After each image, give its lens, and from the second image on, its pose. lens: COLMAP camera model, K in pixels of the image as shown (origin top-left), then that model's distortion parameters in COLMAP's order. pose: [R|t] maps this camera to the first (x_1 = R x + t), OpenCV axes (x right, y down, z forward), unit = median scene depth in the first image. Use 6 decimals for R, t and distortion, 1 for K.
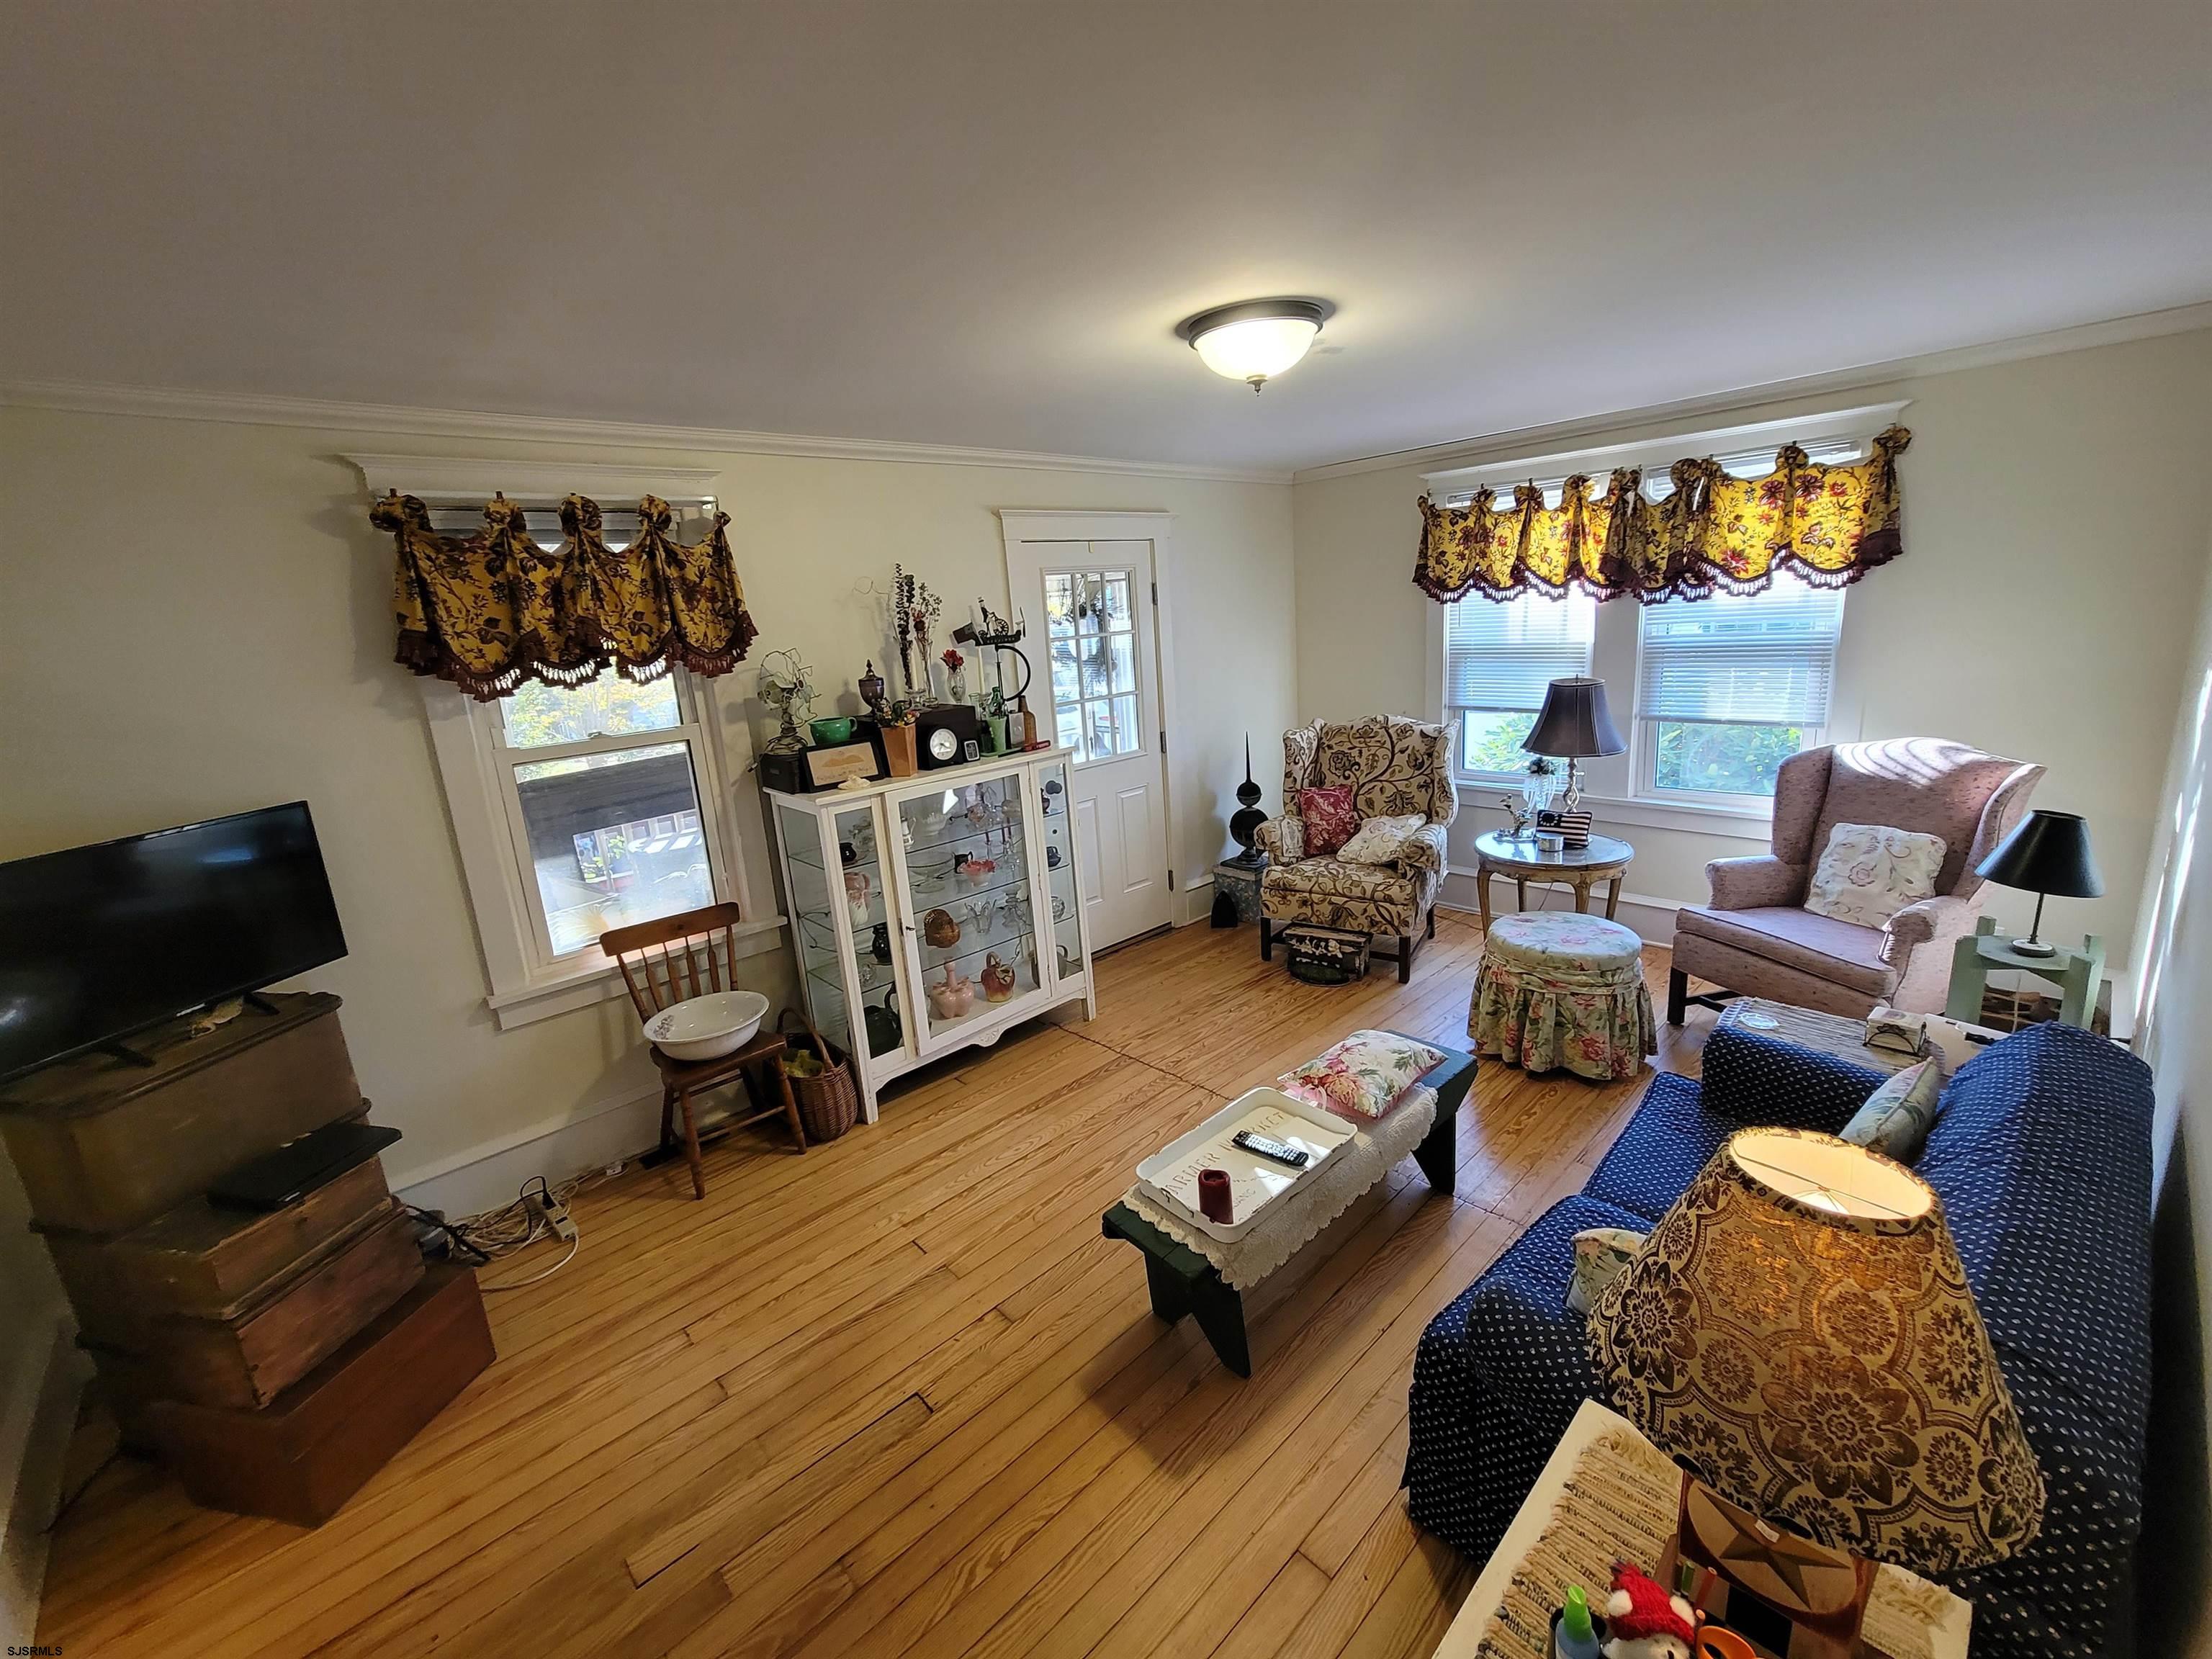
lens RADIAL K [[890.6, 0, 1106.0], [0, 890.6, 829.5], [0, 0, 1]] dist [-0.000570, 0.000025]
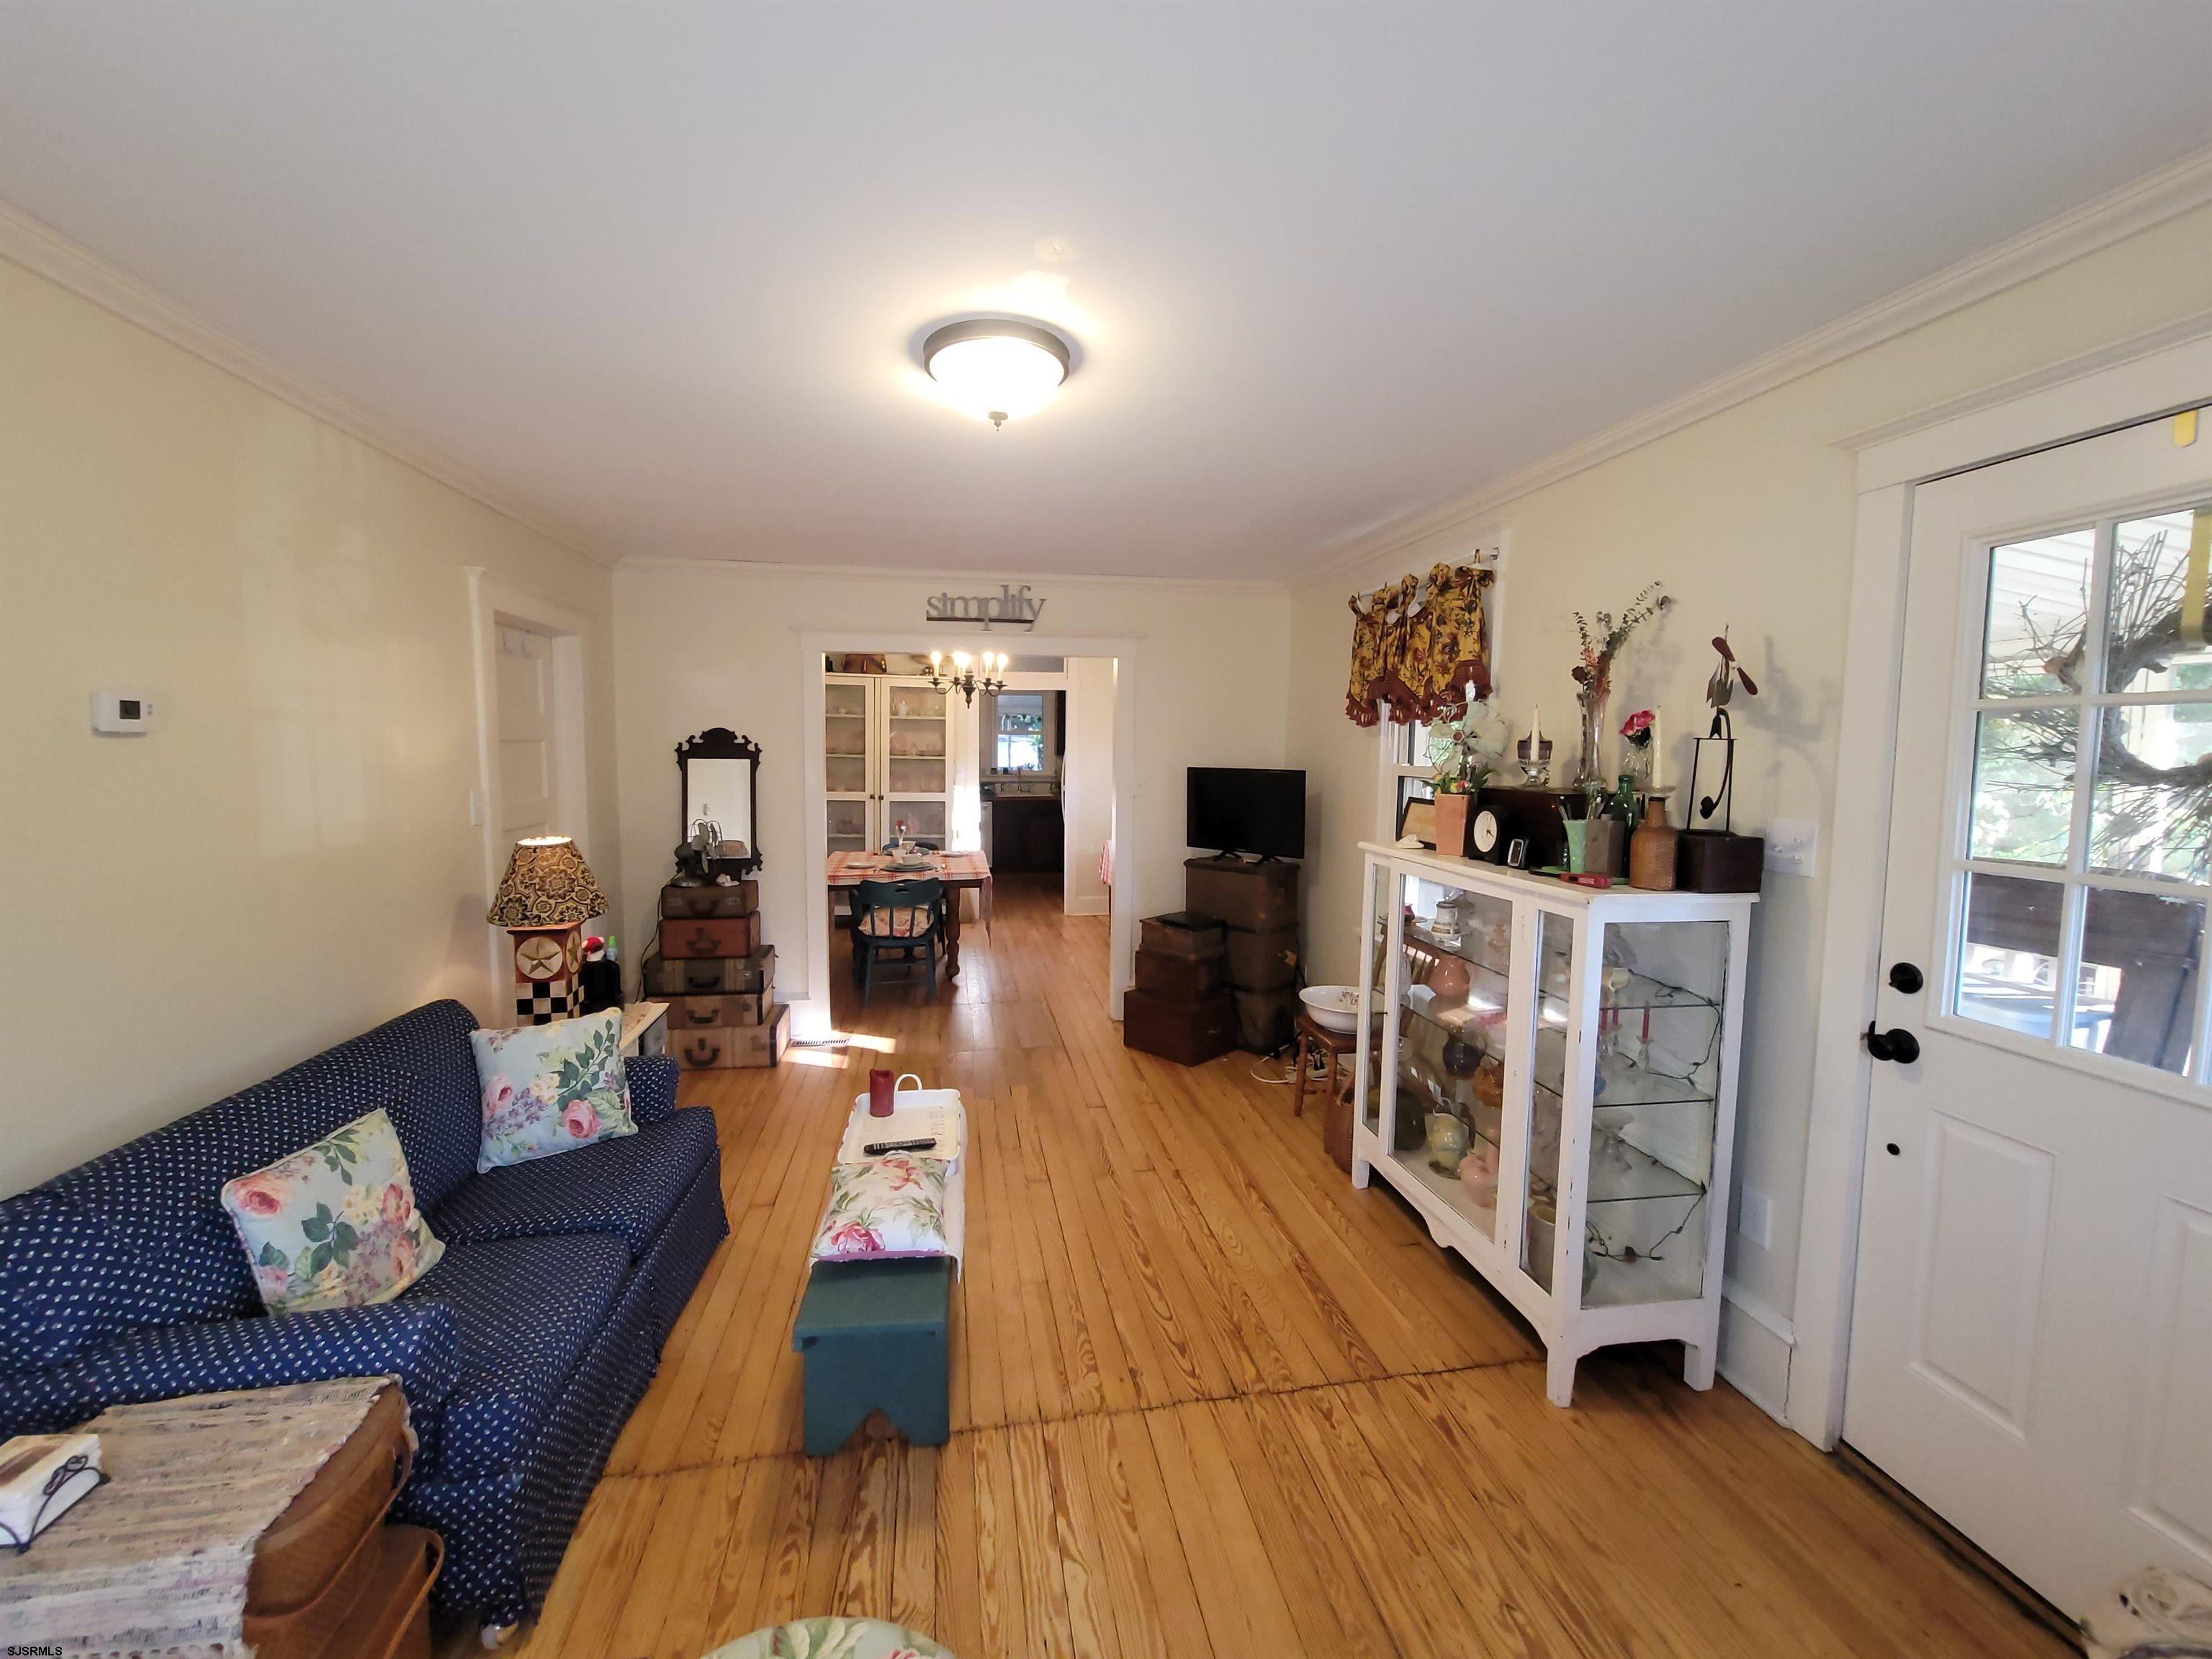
lens RADIAL K [[892.1, 0, 1106.0], [0, 892.1, 829.5], [0, 0, 1]] dist [-0.006151, -0.000296]
pose [[-0.540671, 0.136792, -0.830038, 0.508727], [-0.175103, 0.946779, 0.270090, -0.202055], [0.822809, 0.291371, -0.487943, 0.911779]]
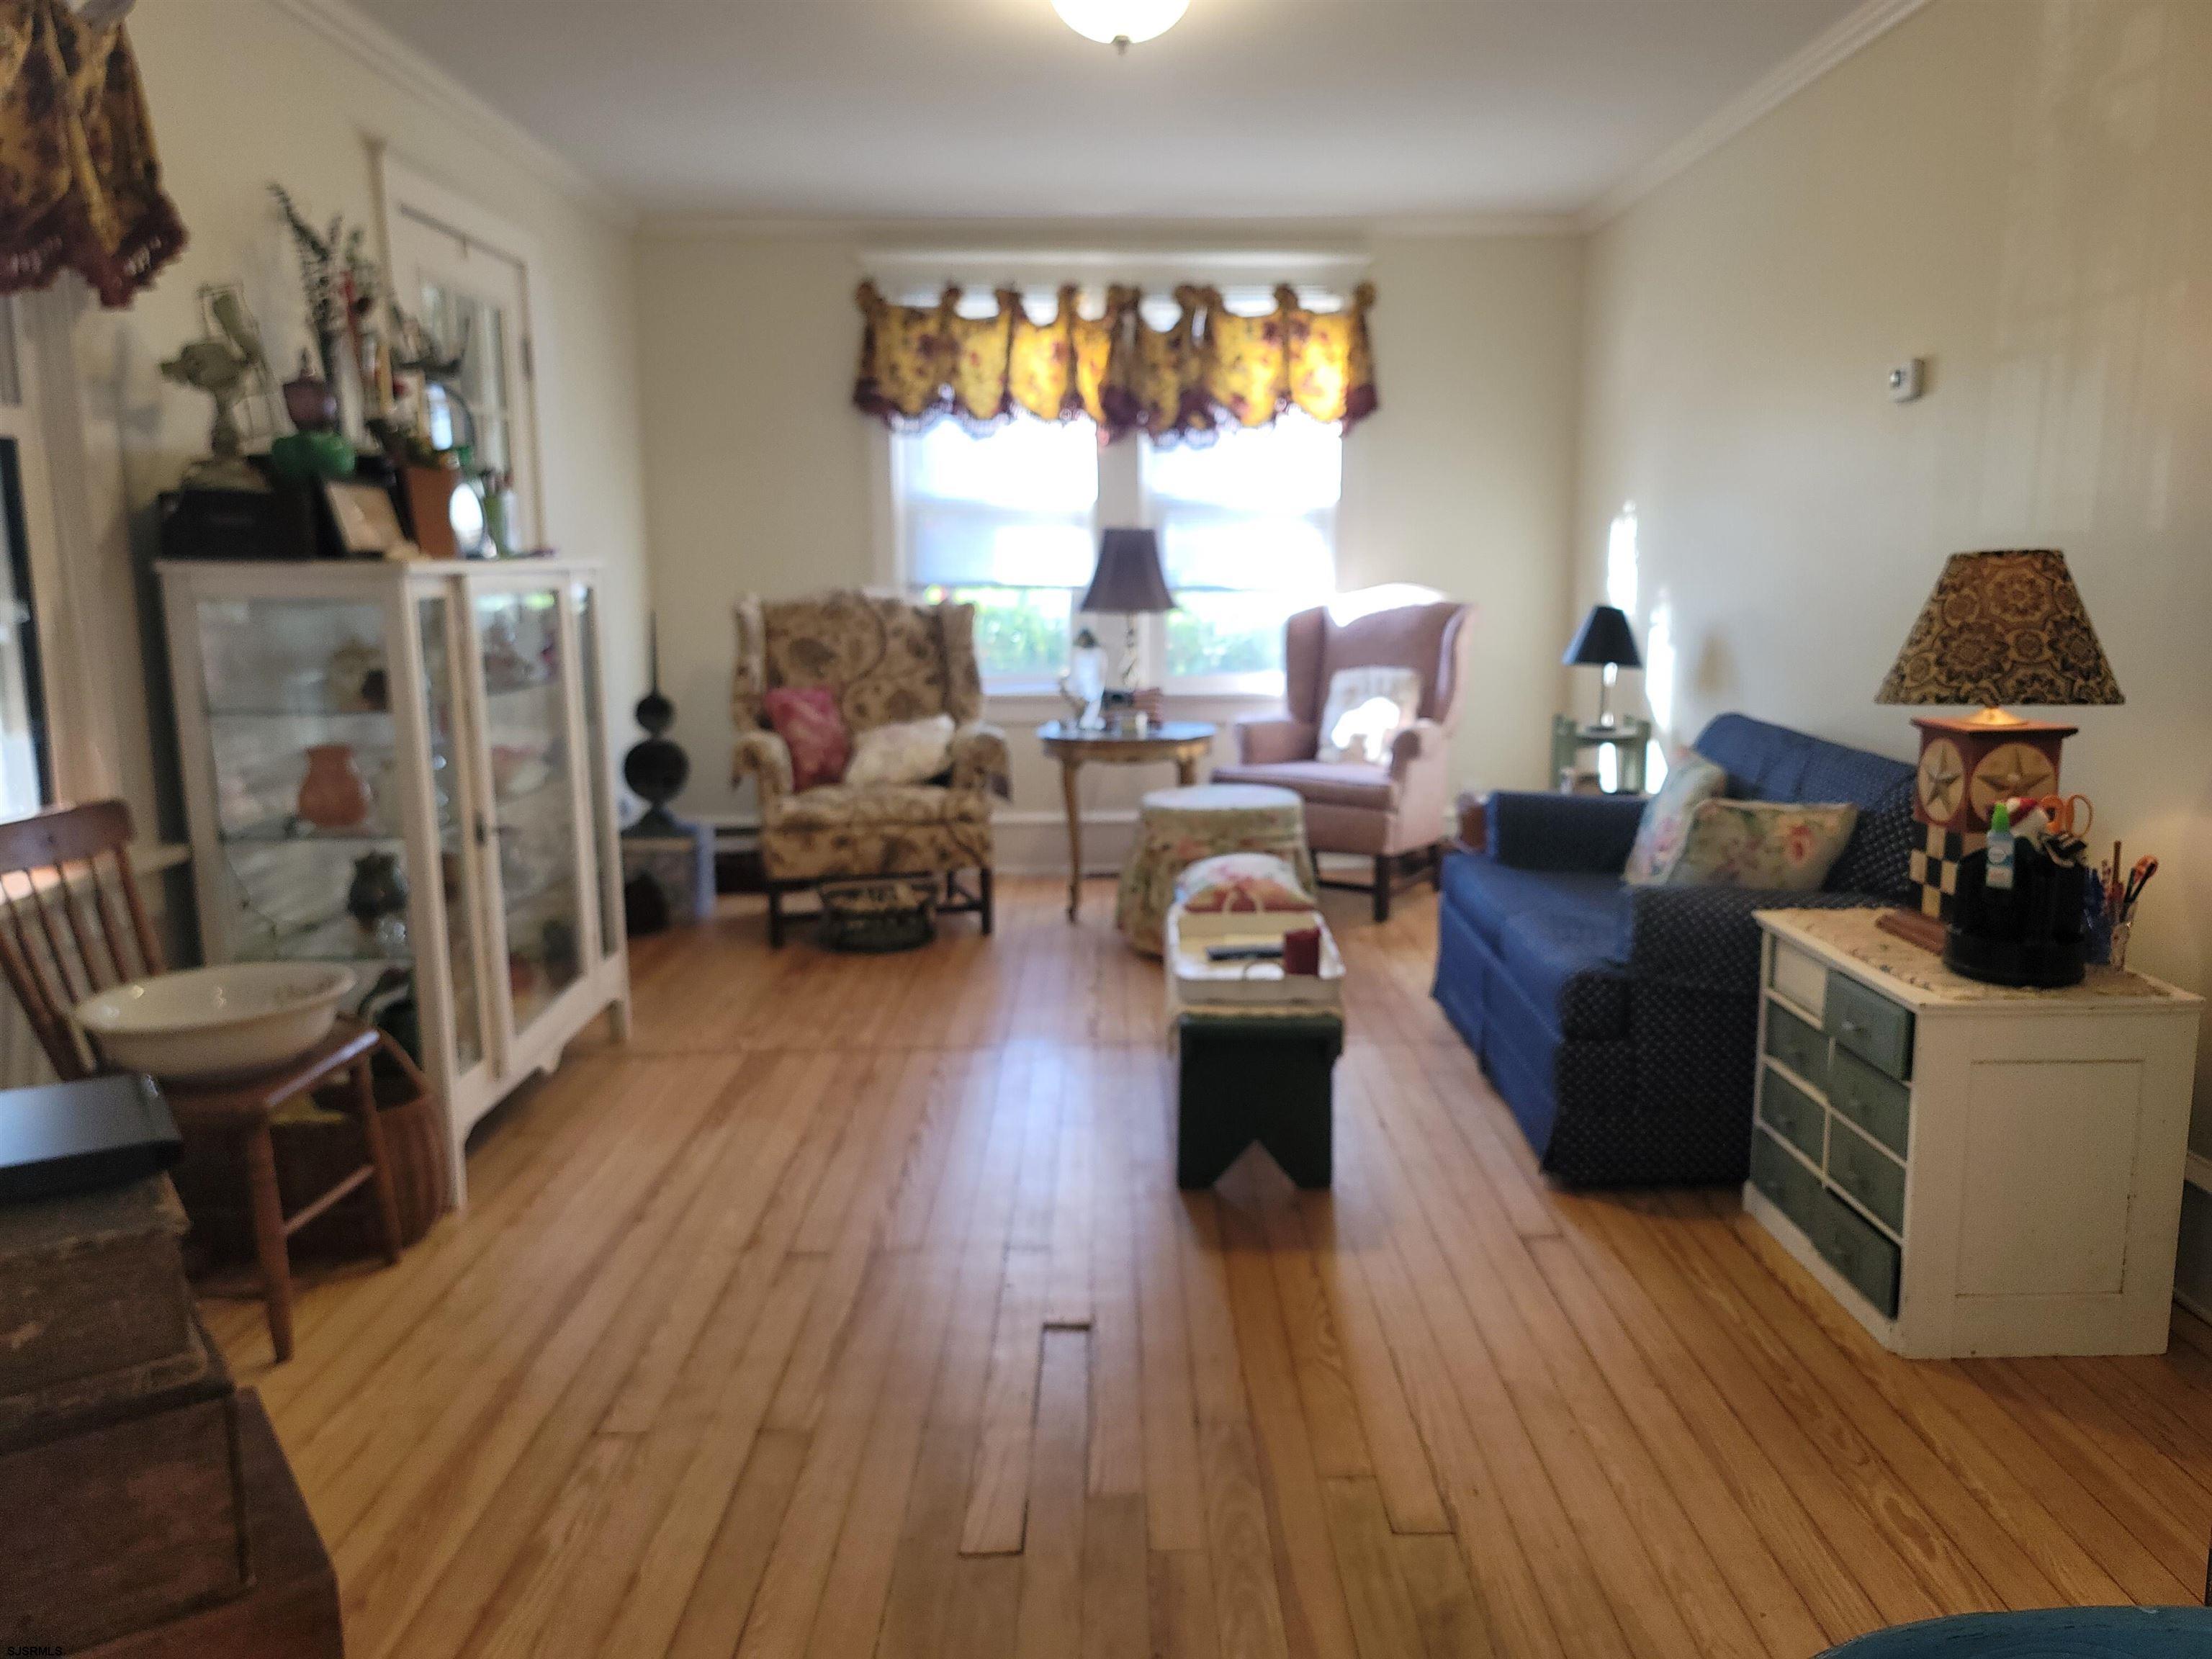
lens RADIAL K [[1646.9, 0, 1106.0], [0, 1646.9, 829.5], [0, 0, 1]] dist [0.064436, -0.050379]
pose [[0.677722, -0.055744, 0.733202, -0.568686], [0.137062, 0.989224, -0.051482, 0.170463], [-0.722431, 0.135385, 0.678059, 0.025320]]
